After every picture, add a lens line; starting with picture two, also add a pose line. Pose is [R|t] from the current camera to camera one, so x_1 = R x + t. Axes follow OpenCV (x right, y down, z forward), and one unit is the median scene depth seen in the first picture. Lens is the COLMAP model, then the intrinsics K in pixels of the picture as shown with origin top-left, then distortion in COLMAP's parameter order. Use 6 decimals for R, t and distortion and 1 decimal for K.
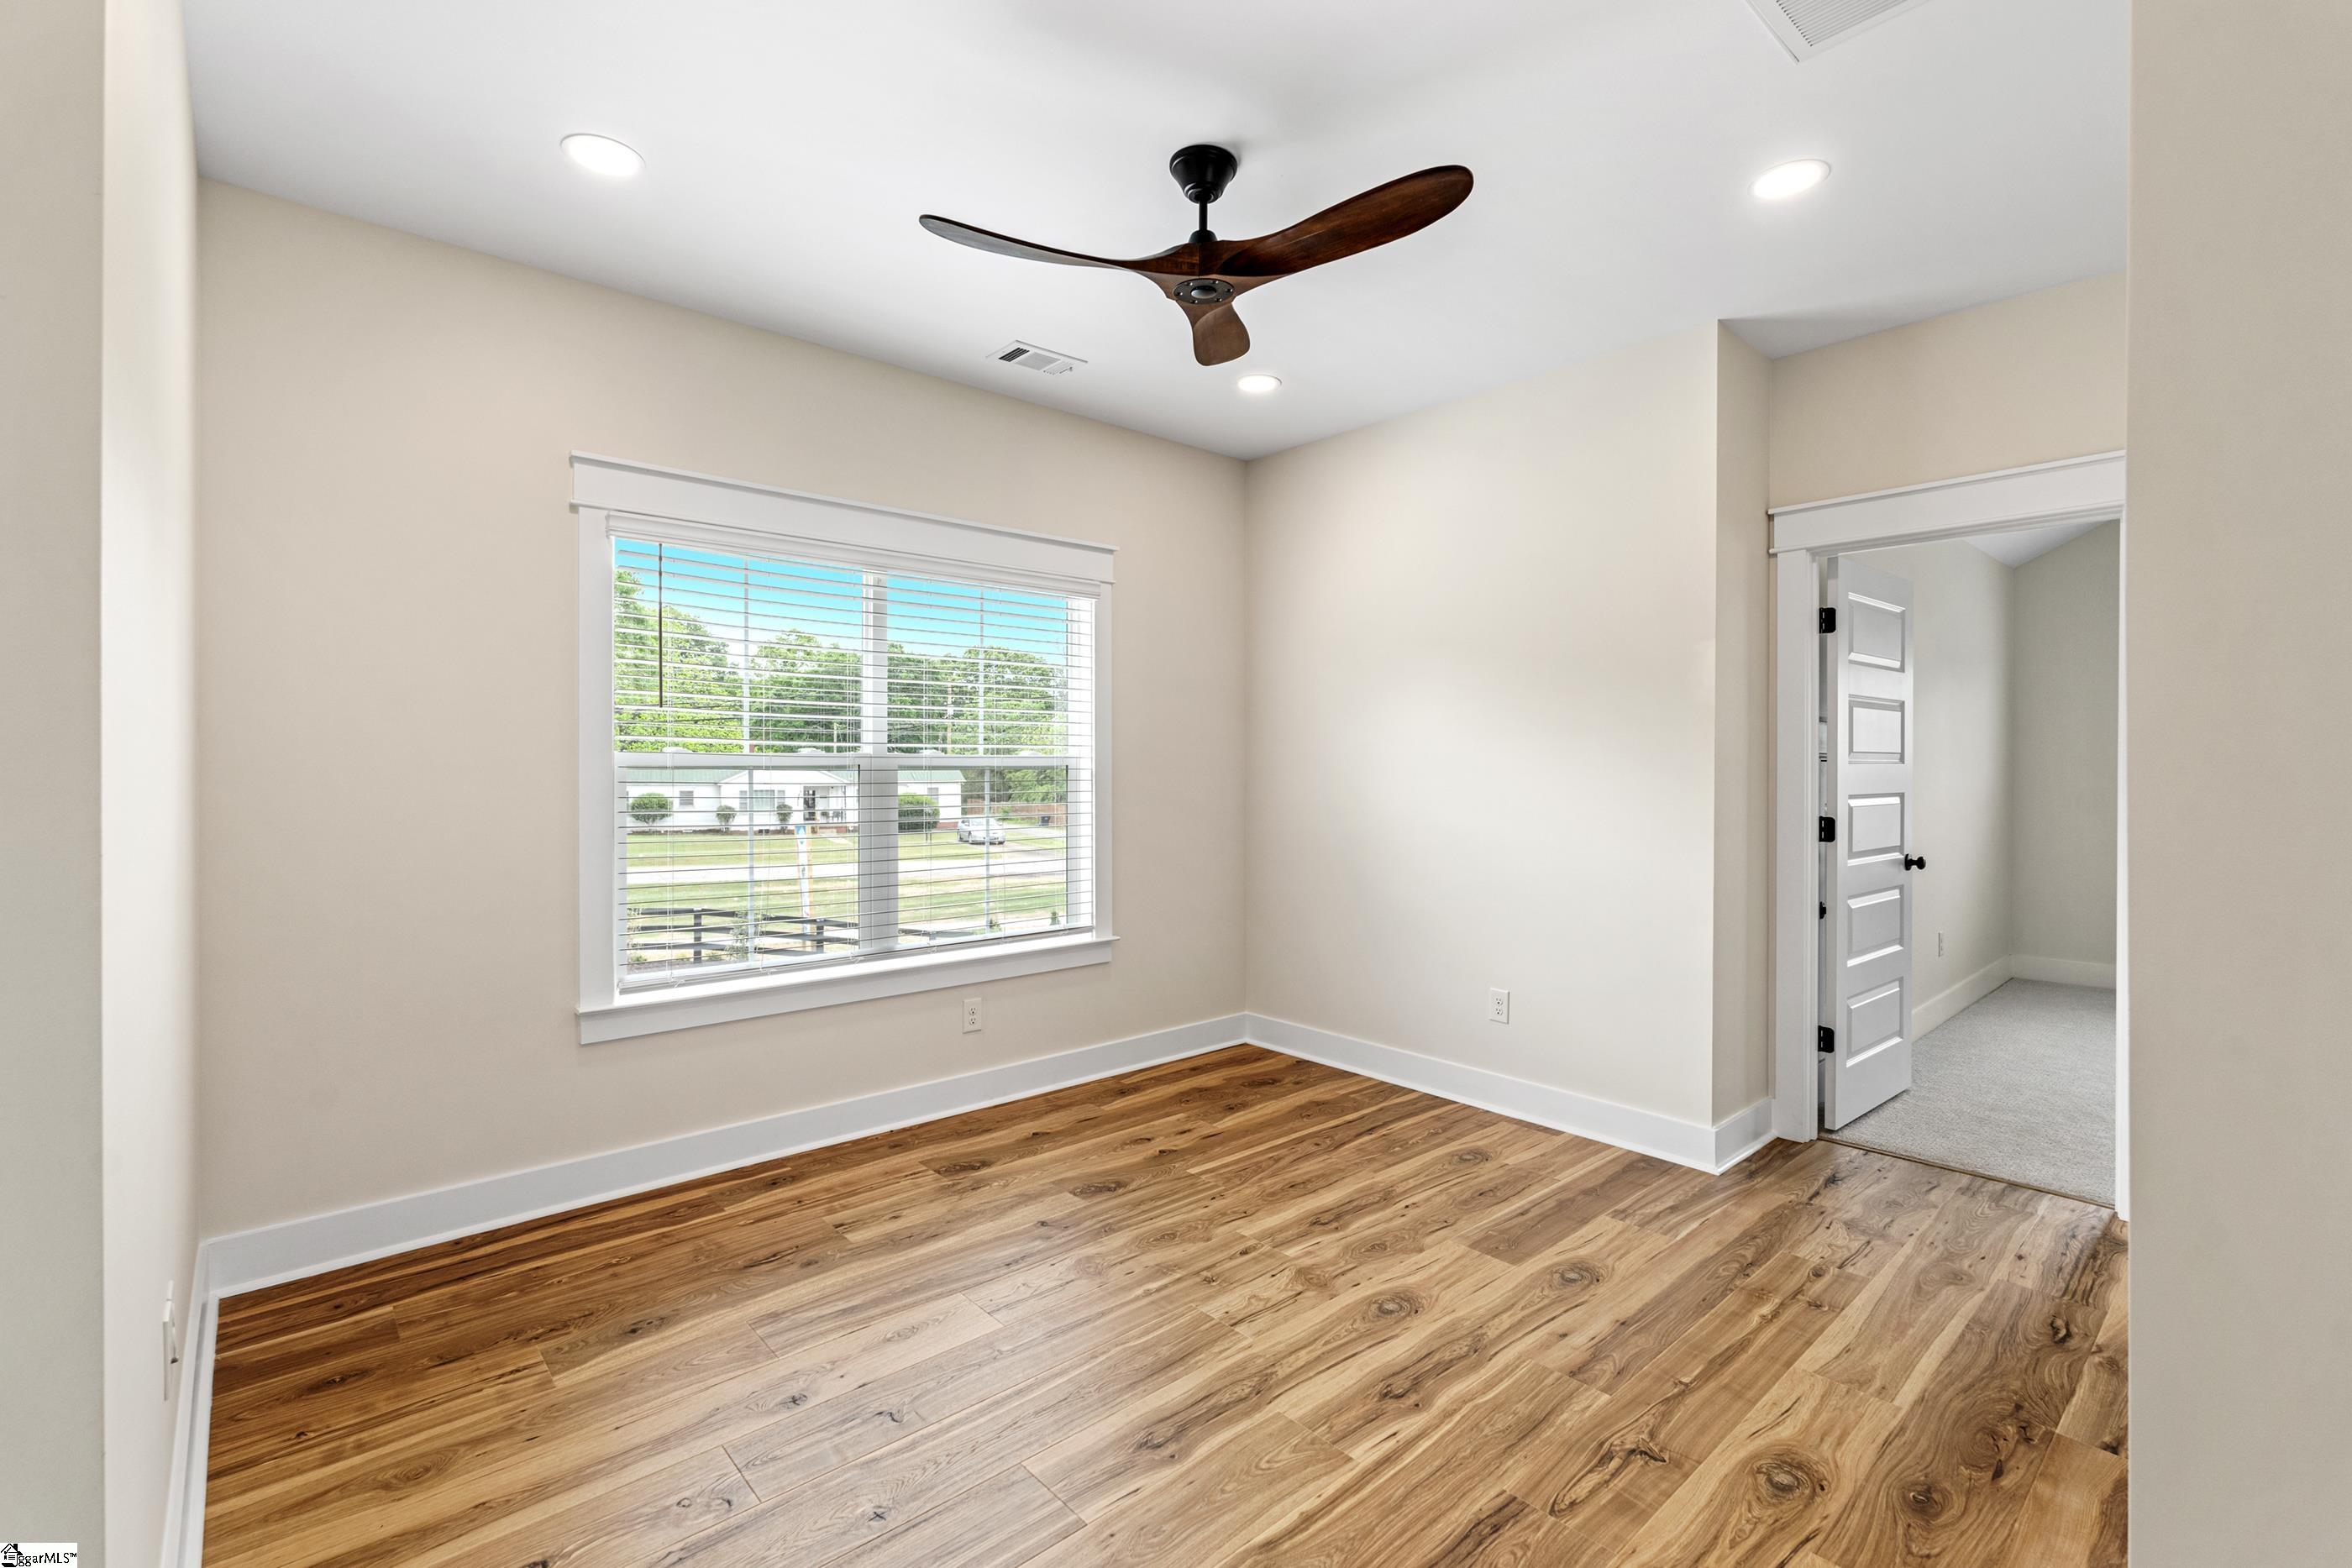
lens RADIAL K [[1025.3, 0, 1174.3], [0, 1025.3, 776.4], [0, 0, 1]] dist [-0.007446, 0.000296]
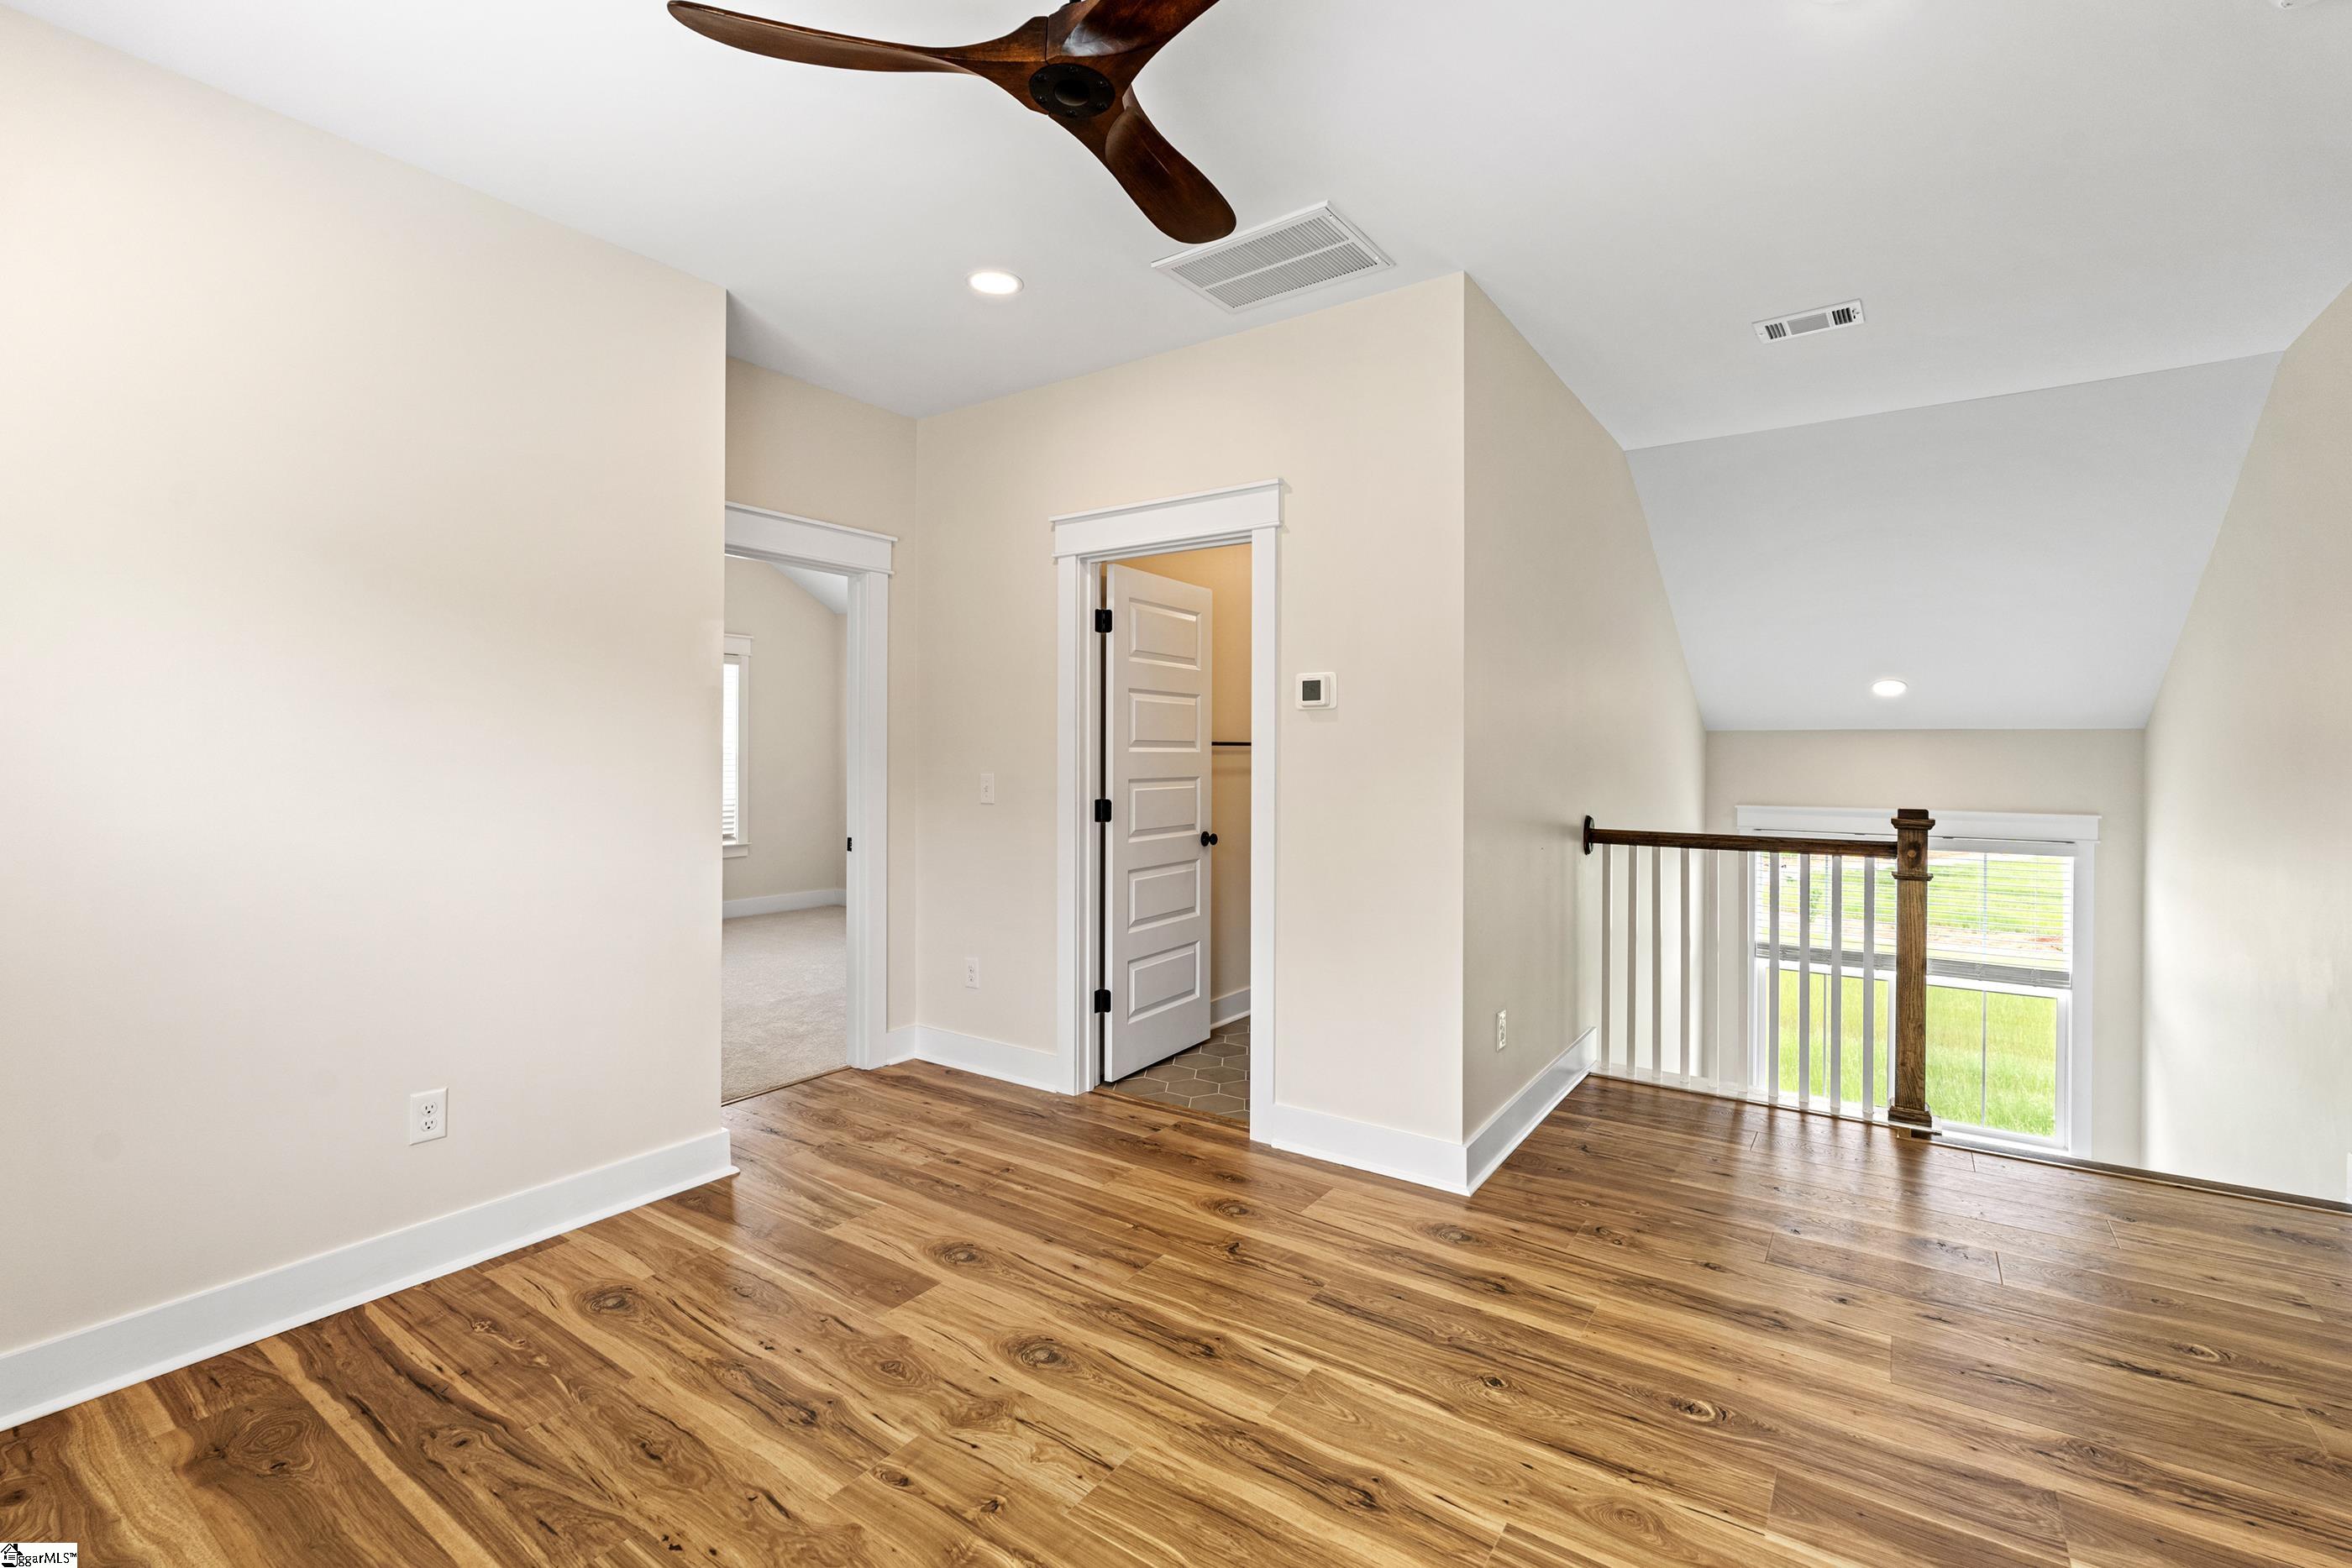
lens RADIAL K [[1025.3, 0, 1175.5], [0, 1025.3, 769.7], [0, 0, 1]] dist [-0.007446, 0.000296]
pose [[-0.220081, -0.015869, 0.975353, -0.617792], [0.009177, 0.999790, 0.018337, -0.011242], [-0.975438, 0.012987, -0.219889, 0.971570]]
